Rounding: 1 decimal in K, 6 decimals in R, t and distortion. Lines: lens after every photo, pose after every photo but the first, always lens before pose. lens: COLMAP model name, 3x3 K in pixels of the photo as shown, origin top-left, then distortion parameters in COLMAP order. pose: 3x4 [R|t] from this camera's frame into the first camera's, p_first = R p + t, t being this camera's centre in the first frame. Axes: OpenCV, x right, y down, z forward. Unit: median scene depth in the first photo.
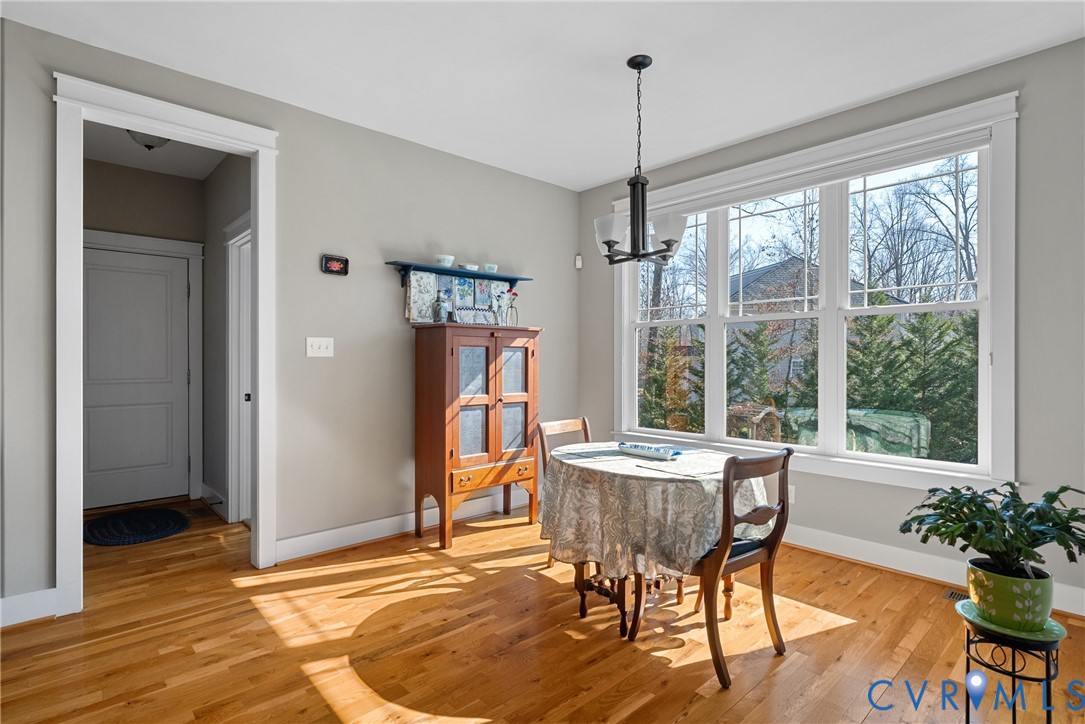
lens RADIAL K [[543.1, 0, 540.3], [0, 543.1, 361.1], [0, 0, 1]] dist [-0.001960, 0.000872]
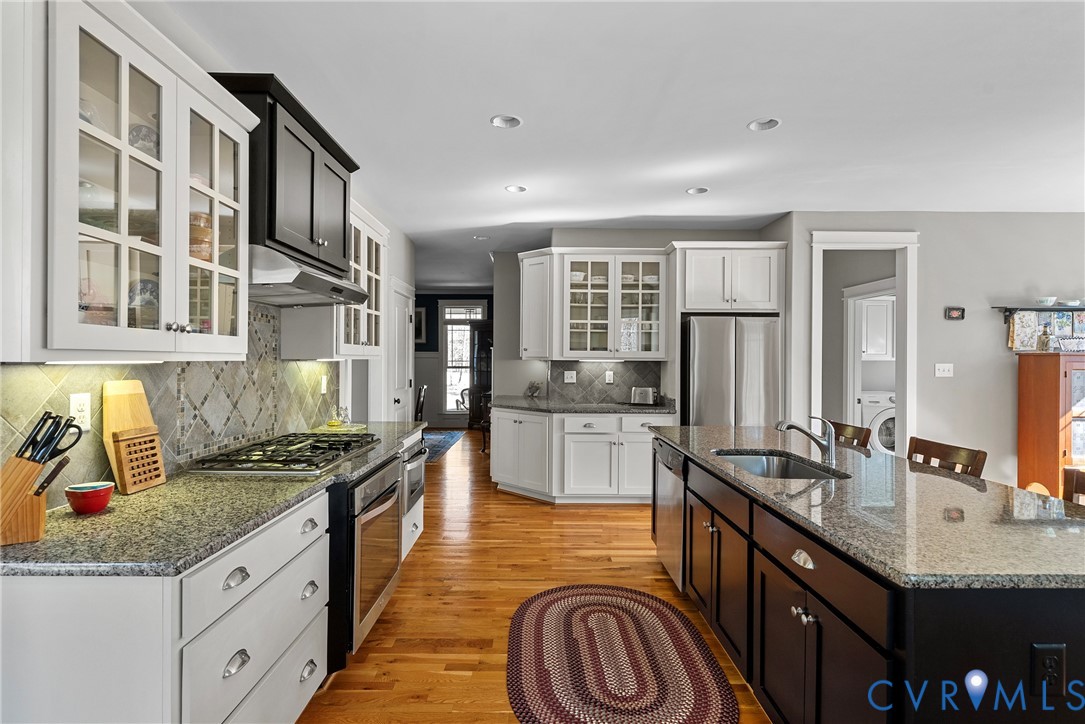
lens RADIAL K [[543.1, 0, 540.4], [0, 543.1, 361.6], [0, 0, 1]] dist [-0.001960, 0.000872]
pose [[0.746820, 0.000936, -0.665025, -0.219216], [-0.002843, 0.999994, -0.001786, -0.038894], [0.665020, 0.003224, 0.746819, -0.735174]]
